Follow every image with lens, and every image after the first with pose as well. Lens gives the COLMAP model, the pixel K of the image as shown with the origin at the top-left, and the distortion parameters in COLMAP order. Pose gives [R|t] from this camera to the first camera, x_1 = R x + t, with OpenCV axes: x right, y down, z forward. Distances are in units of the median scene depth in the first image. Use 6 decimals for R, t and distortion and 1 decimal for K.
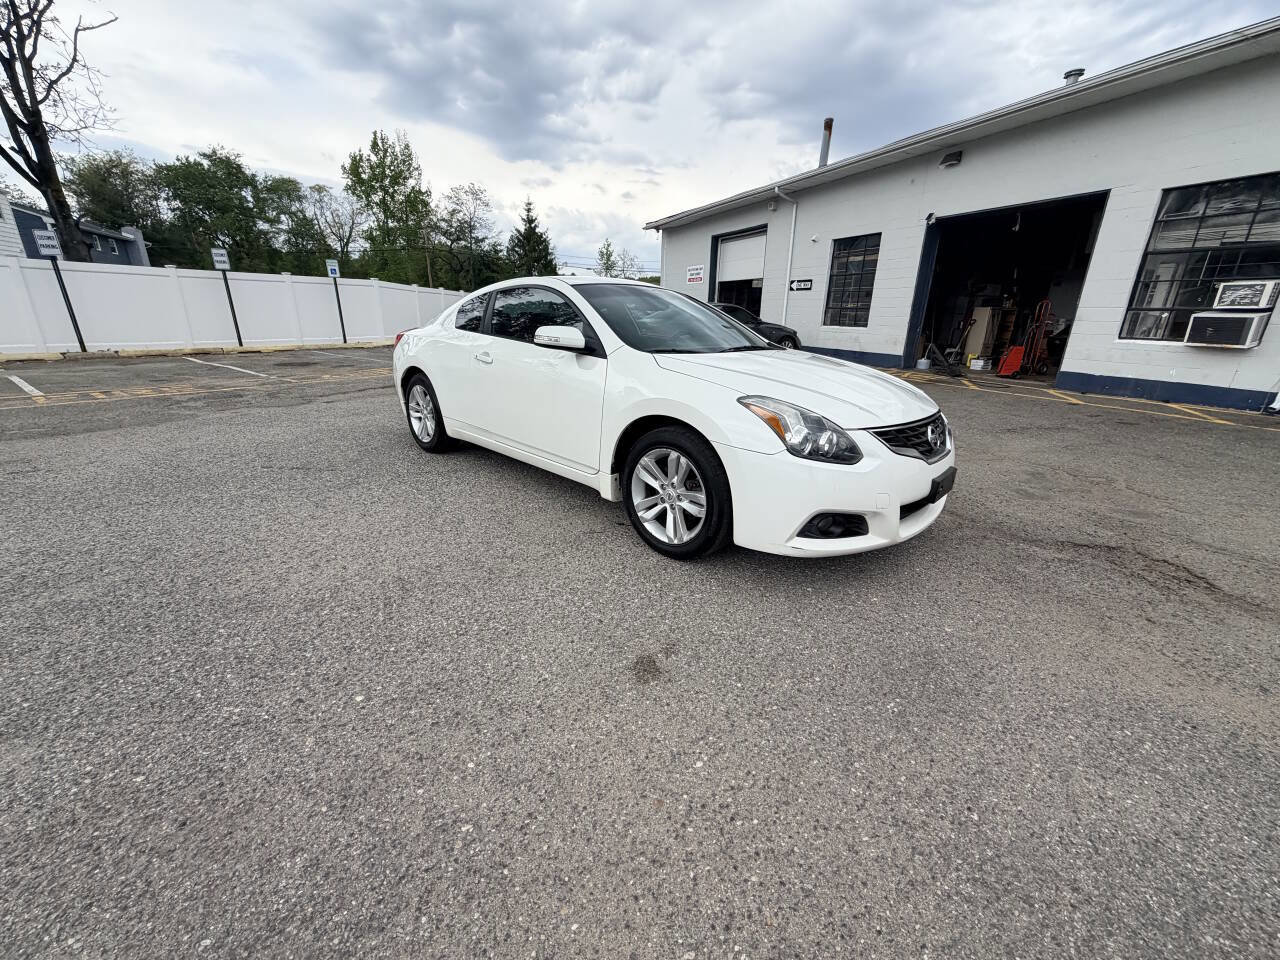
lens RADIAL K [[510.7, 0, 637.6], [0, 510.7, 478.1], [0, 0, 1]] dist [0.001150, -0.000231]
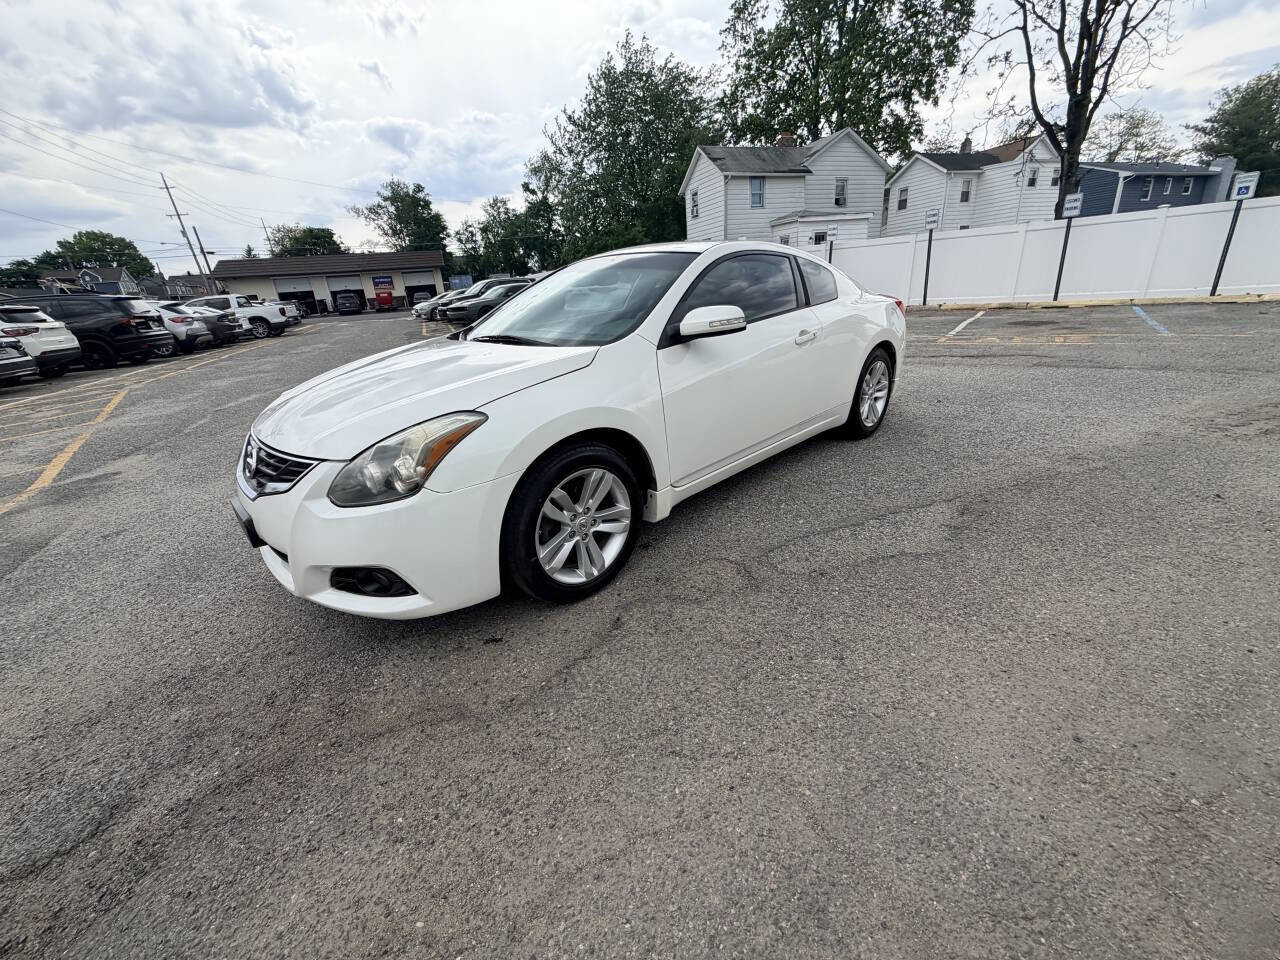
lens RADIAL K [[510.7, 0, 637.6], [0, 510.7, 478.1], [0, 0, 1]] dist [0.001150, -0.000231]
pose [[-0.036353, 0.335401, -0.941374, 0.260967], [-0.242319, 0.910926, 0.333911, -0.092827], [0.969515, 0.240252, 0.048159, 0.303500]]
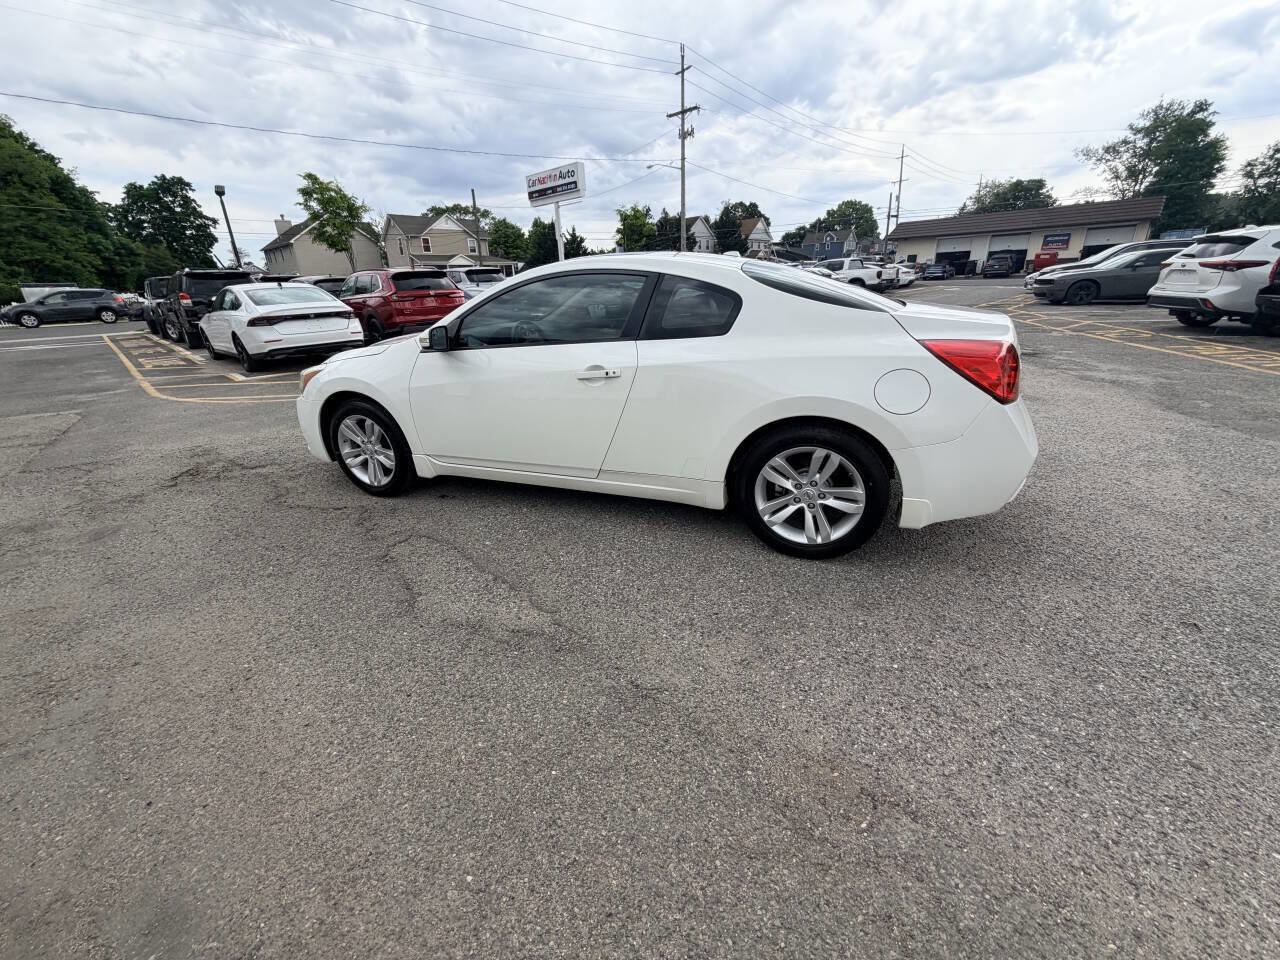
lens RADIAL K [[512.6, 0, 637.8], [0, 512.6, 474.1], [0, 0, 1]] dist [0.001332, -0.000163]
pose [[-0.926127, 0.144011, -0.348640, 0.070025], [-0.100362, 0.796868, 0.595759, -0.186445], [0.363616, 0.586739, -0.723548, 0.559040]]
